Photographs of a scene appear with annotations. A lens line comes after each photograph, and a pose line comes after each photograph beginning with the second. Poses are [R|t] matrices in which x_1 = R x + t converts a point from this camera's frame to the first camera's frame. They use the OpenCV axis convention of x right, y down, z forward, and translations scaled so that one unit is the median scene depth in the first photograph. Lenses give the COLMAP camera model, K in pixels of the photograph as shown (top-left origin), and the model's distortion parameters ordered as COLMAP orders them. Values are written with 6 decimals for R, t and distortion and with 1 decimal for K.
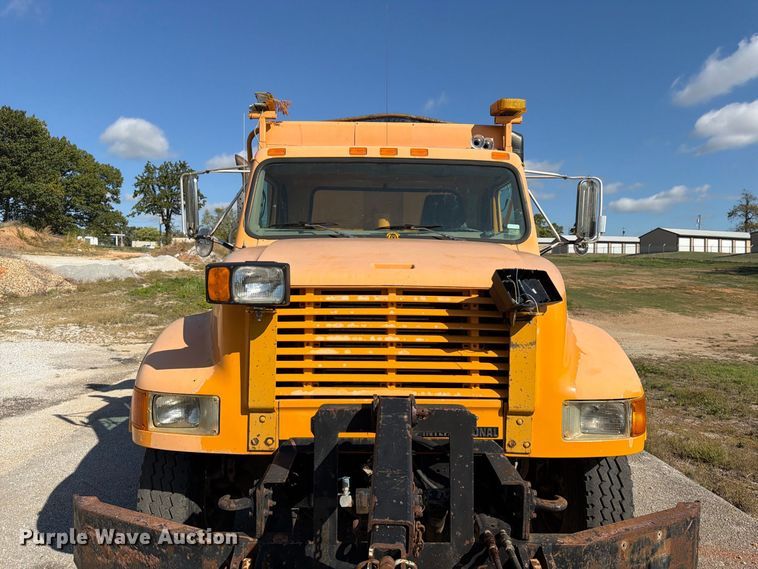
lens RADIAL K [[537.2, 0, 379.0], [0, 537.2, 284.5], [0, 0, 1]] dist [0.086769, -0.109338]
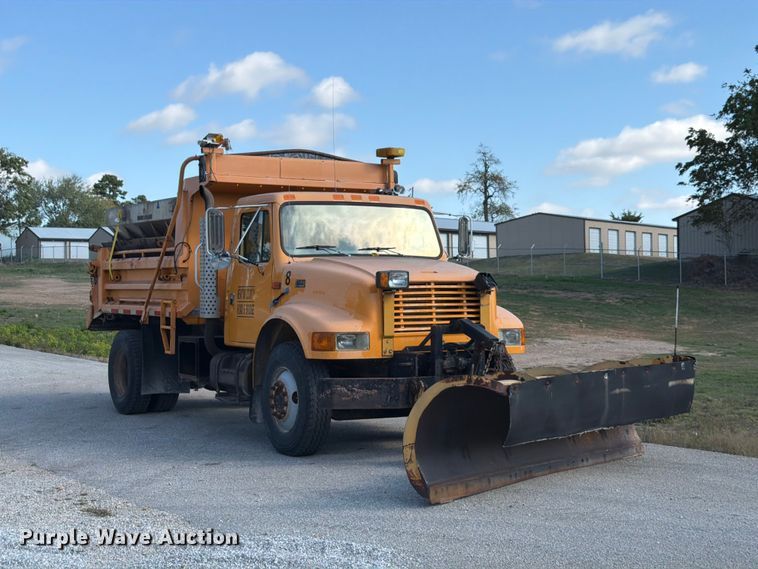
lens RADIAL K [[1208.6, 0, 379.0], [0, 1208.6, 284.5], [0, 0, 1]] dist [0.033020, 0.056445]
pose [[0.875680, -0.016184, 0.482620, -2.560855], [0.034299, 0.998998, -0.028733, 0.152458], [-0.481671, 0.041715, 0.875359, -3.233396]]
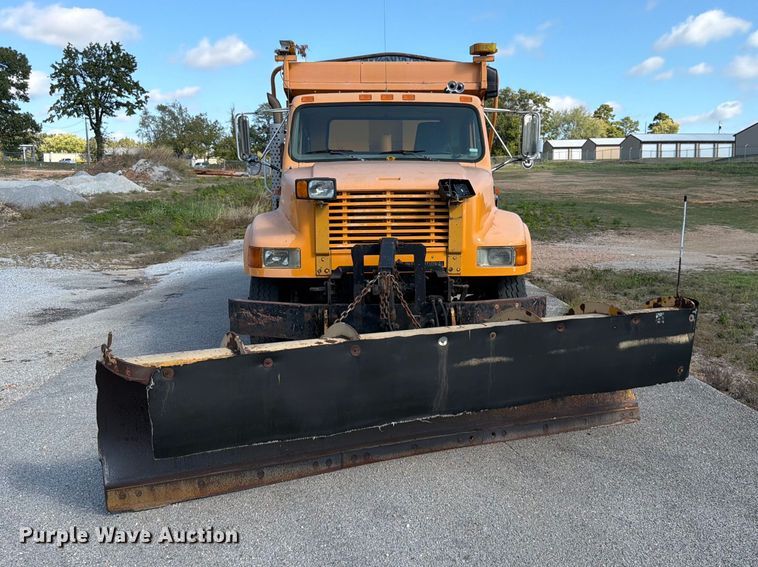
lens RADIAL K [[734.0, 0, 402.4], [0, 734.0, 279.0], [0, 0, 1]] dist [0.143091, -0.279065]
pose [[0.999581, -0.023313, 0.017180, 0.022870], [0.021551, 0.995104, 0.096458, 0.067889], [-0.019344, -0.096048, 0.995189, -1.604599]]
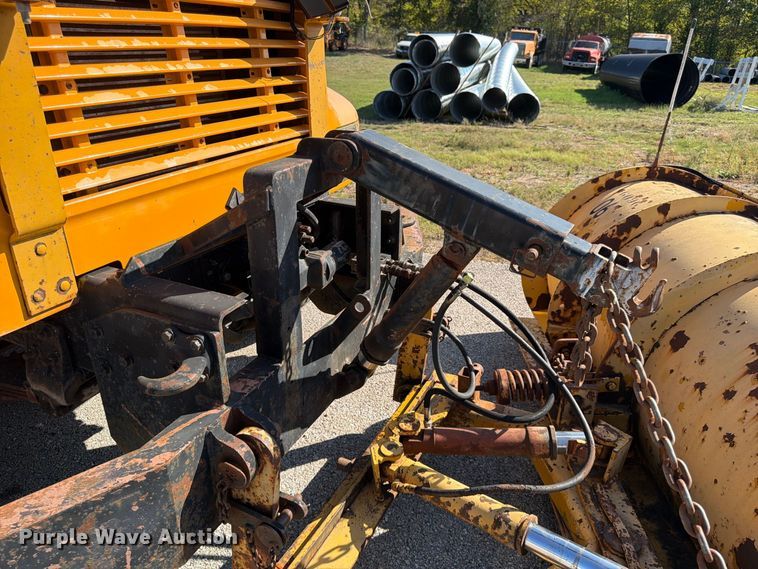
lens RADIAL K [[537.2, 0, 379.0], [0, 537.2, 284.5], [0, 0, 1]] dist [0.086769, -0.109338]
pose [[0.446303, -0.374274, 0.812855, -0.483452], [0.027999, 0.913733, 0.405349, 0.081585], [-0.894444, -0.158149, 0.418281, 0.494798]]
